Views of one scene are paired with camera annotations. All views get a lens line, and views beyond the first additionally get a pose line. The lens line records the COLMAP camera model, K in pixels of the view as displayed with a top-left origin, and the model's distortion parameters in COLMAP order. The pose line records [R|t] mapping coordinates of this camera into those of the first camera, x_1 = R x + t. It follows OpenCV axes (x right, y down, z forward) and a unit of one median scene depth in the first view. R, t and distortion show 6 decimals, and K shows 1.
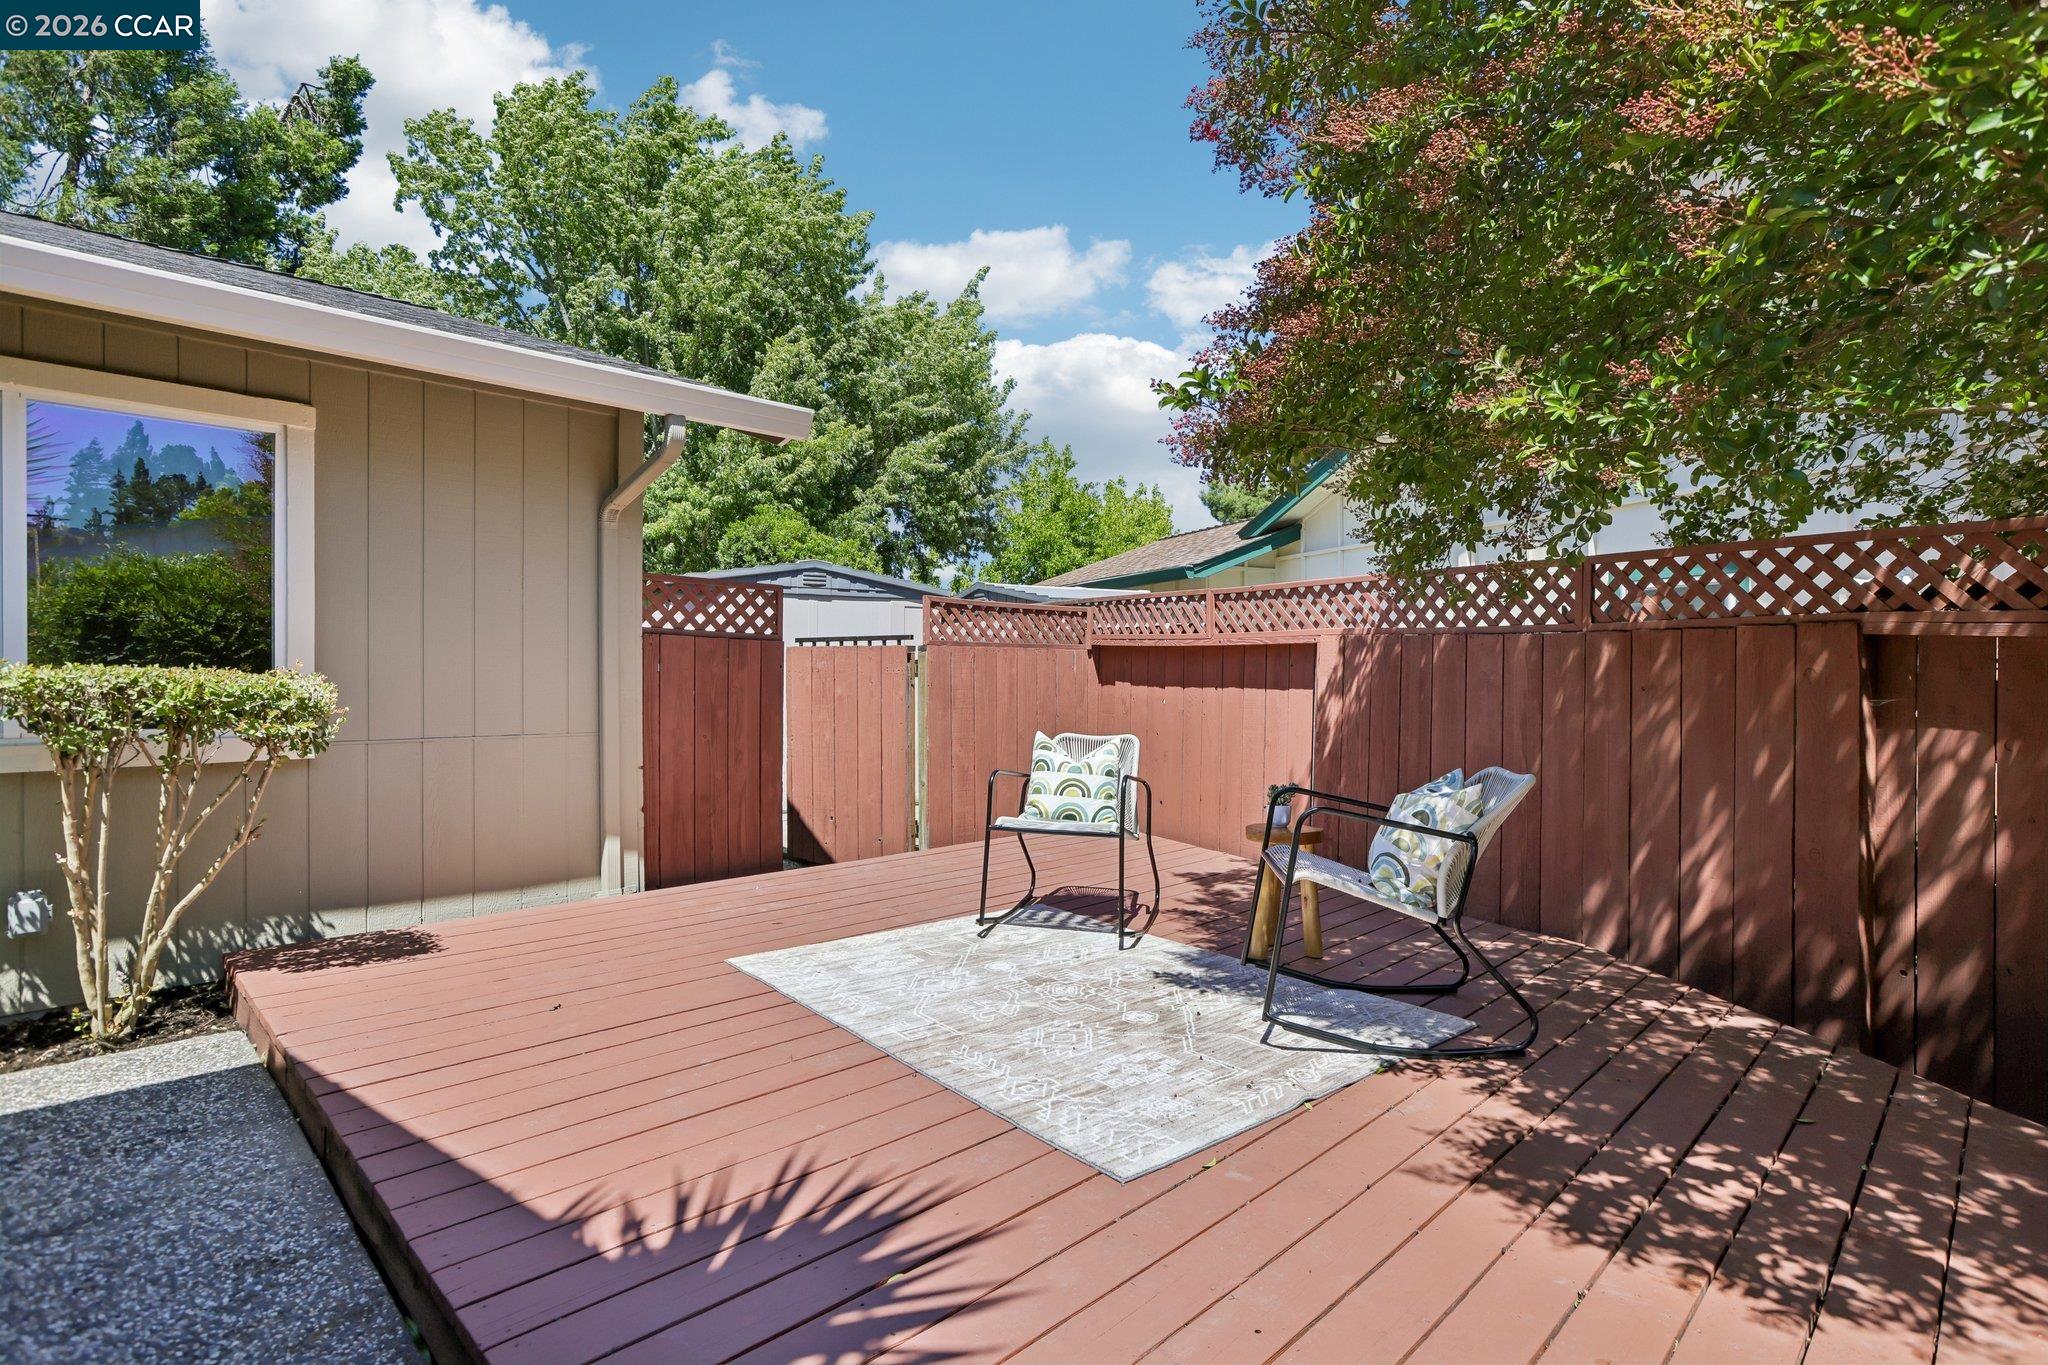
lens RADIAL K [[1047.0, 0, 1033.2], [0, 1047.0, 673.2], [0, 0, 1]] dist [-0.037530, 0.023557]
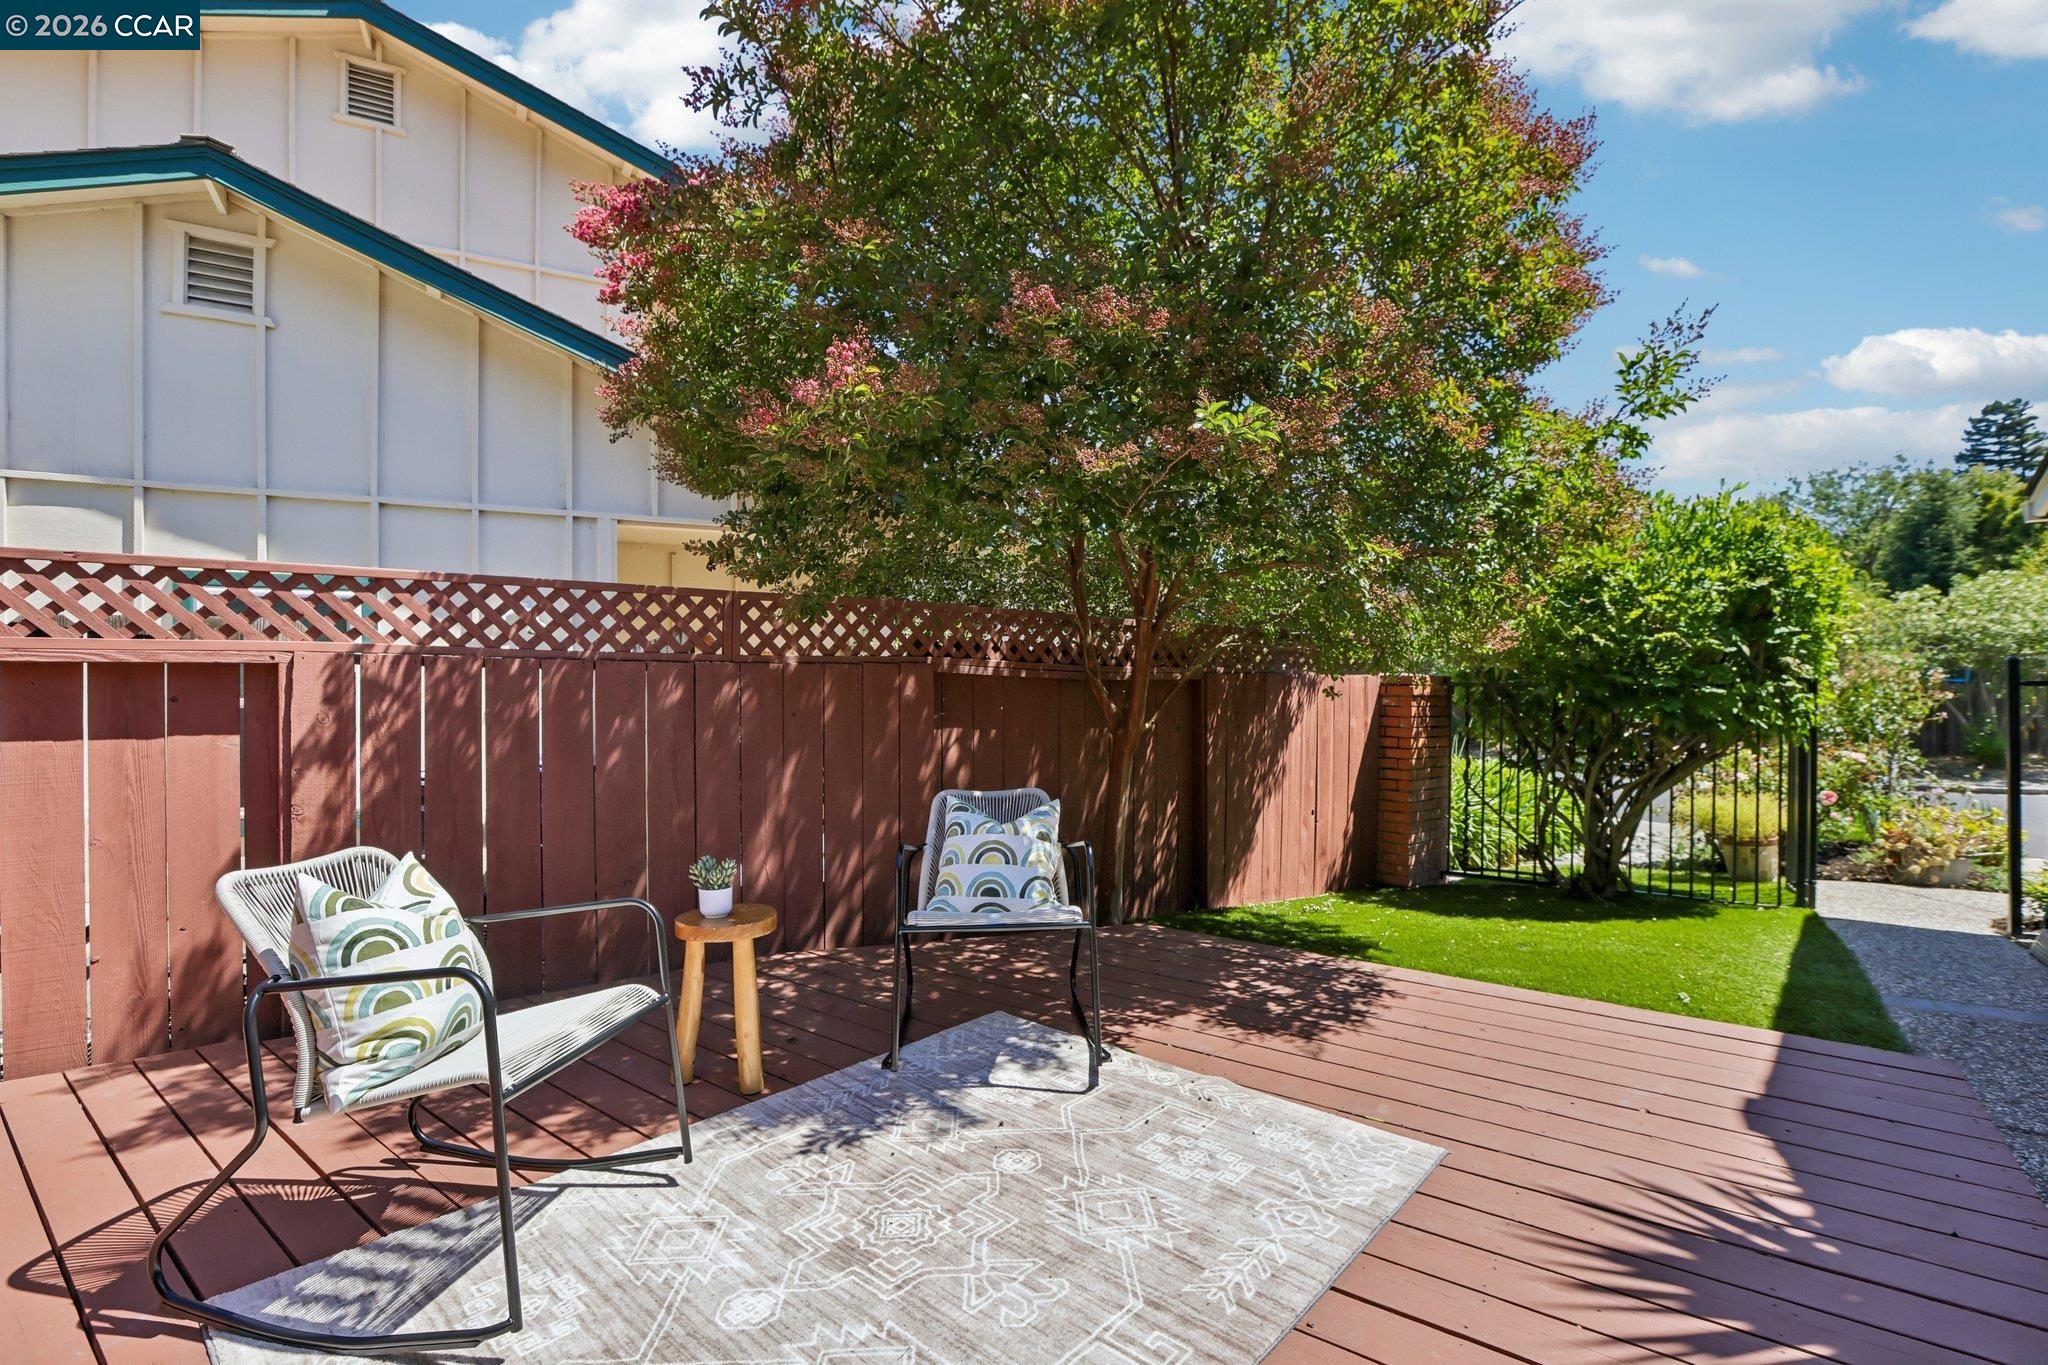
lens RADIAL K [[926.5, 0, 1029.1], [0, 926.5, 678.6], [0, 0, 1]] dist [-0.050218, 0.015587]
pose [[-0.150173, 0.008923, 0.988619, -0.417402], [0.014027, 0.999878, -0.006894, -0.011904], [-0.988560, 0.012832, -0.150280, 0.811640]]
